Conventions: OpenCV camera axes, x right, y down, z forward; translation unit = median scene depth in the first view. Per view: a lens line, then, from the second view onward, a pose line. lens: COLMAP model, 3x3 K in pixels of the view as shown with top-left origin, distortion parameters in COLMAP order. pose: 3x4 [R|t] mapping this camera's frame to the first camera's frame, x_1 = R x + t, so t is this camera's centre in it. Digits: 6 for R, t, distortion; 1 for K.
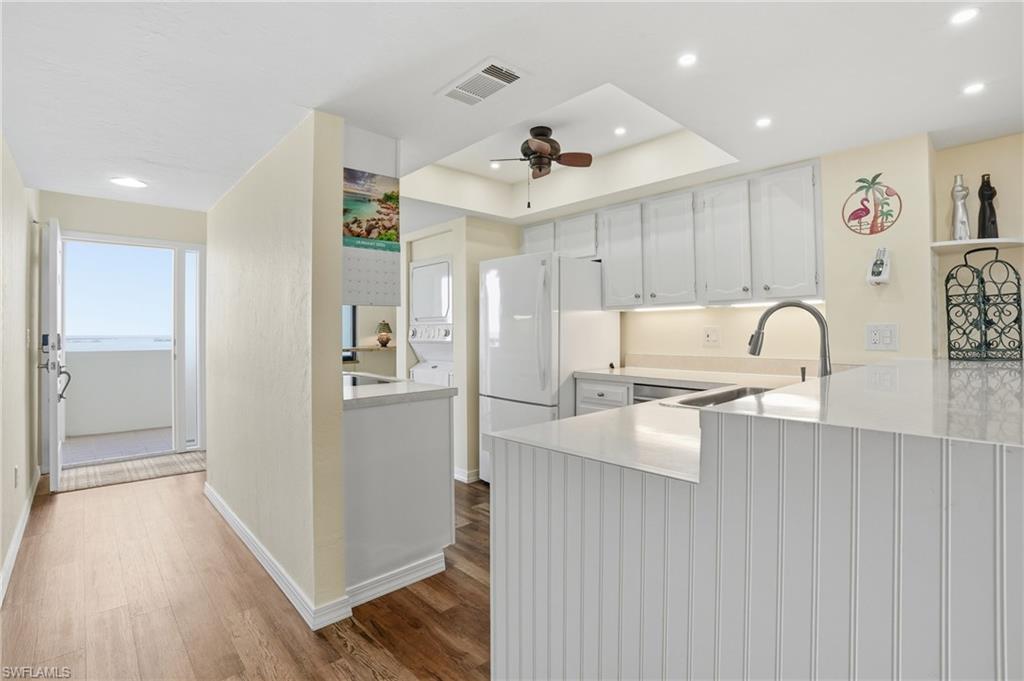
lens RADIAL K [[485.7, 0, 505.9], [0, 485.7, 336.8], [0, 0, 1]] dist [-0.070611, 0.030408]
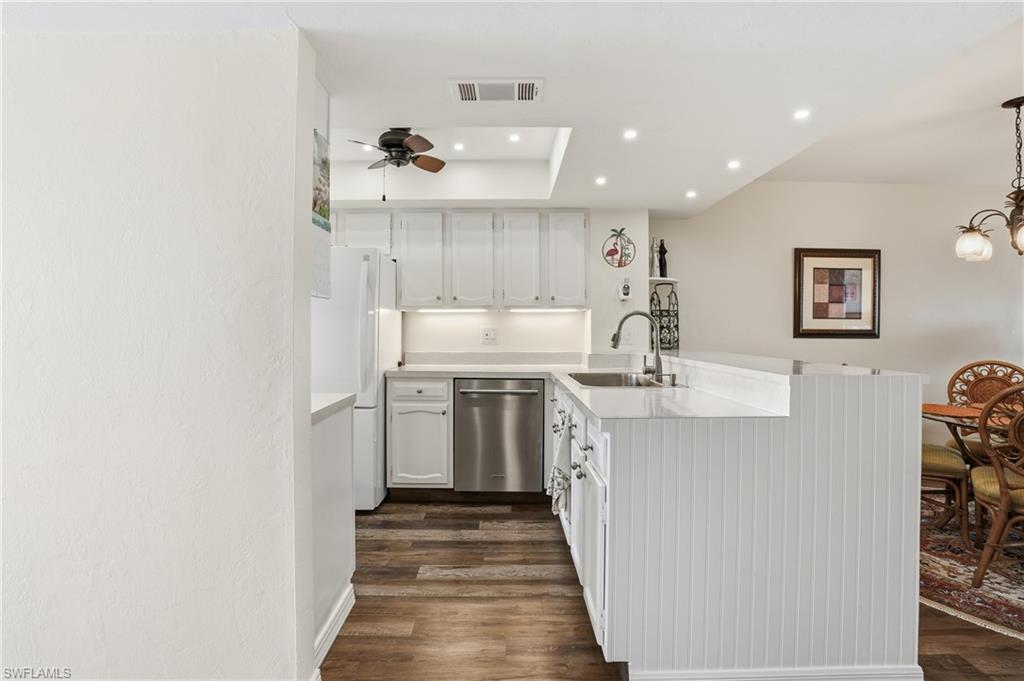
lens RADIAL K [[485.7, 0, 505.9], [0, 485.7, 336.8], [0, 0, 1]] dist [-0.070611, 0.030408]
pose [[0.677730, -0.002063, 0.735308, -0.608317], [0.001116, 0.999998, 0.001776, 0.000943], [-0.735310, -0.000383, 0.677730, 0.219408]]
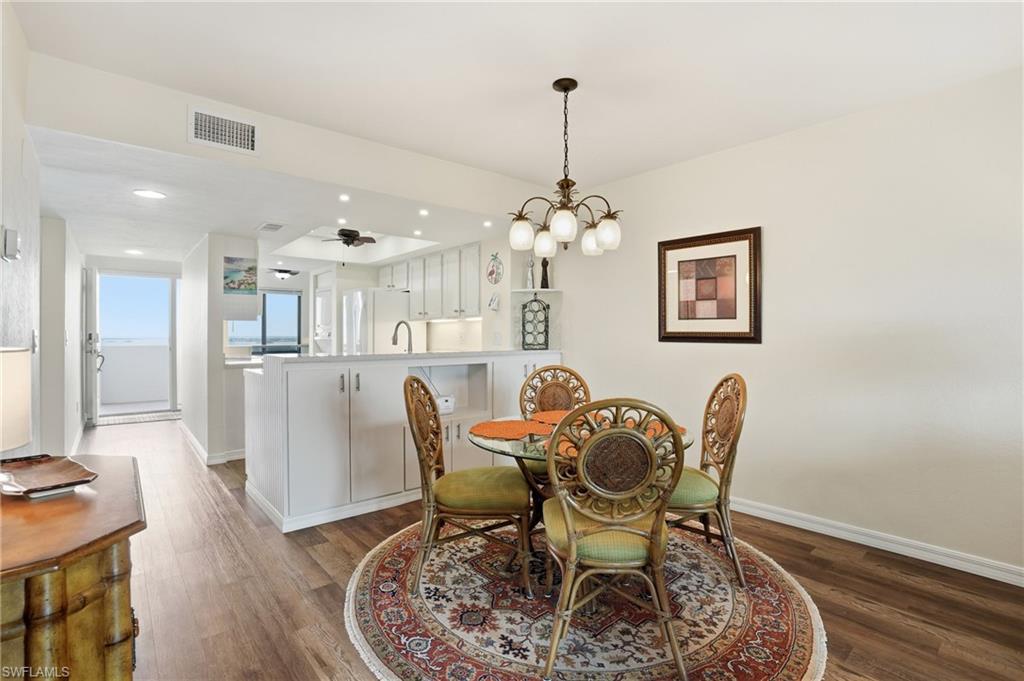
lens RADIAL K [[485.7, 0, 505.9], [0, 485.7, 336.8], [0, 0, 1]] dist [-0.070611, 0.030408]
pose [[0.998856, 0.007361, -0.047244, 0.922391], [-0.007596, 0.999960, -0.004792, 0.004442], [0.047207, 0.005145, 0.998872, -0.964473]]
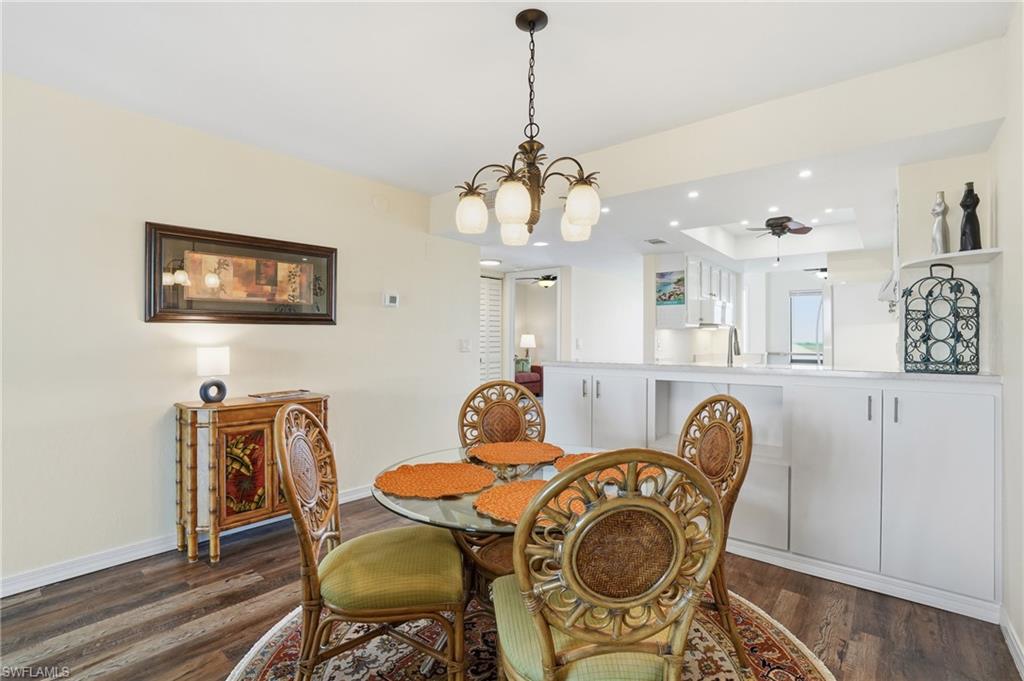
lens RADIAL K [[485.7, 0, 505.9], [0, 485.7, 336.8], [0, 0, 1]] dist [-0.070611, 0.030408]
pose [[0.133055, -0.000835, -0.991108, 1.776752], [-0.014116, 0.999897, -0.002737, -0.012849], [0.991008, 0.014355, 0.133029, -0.074333]]
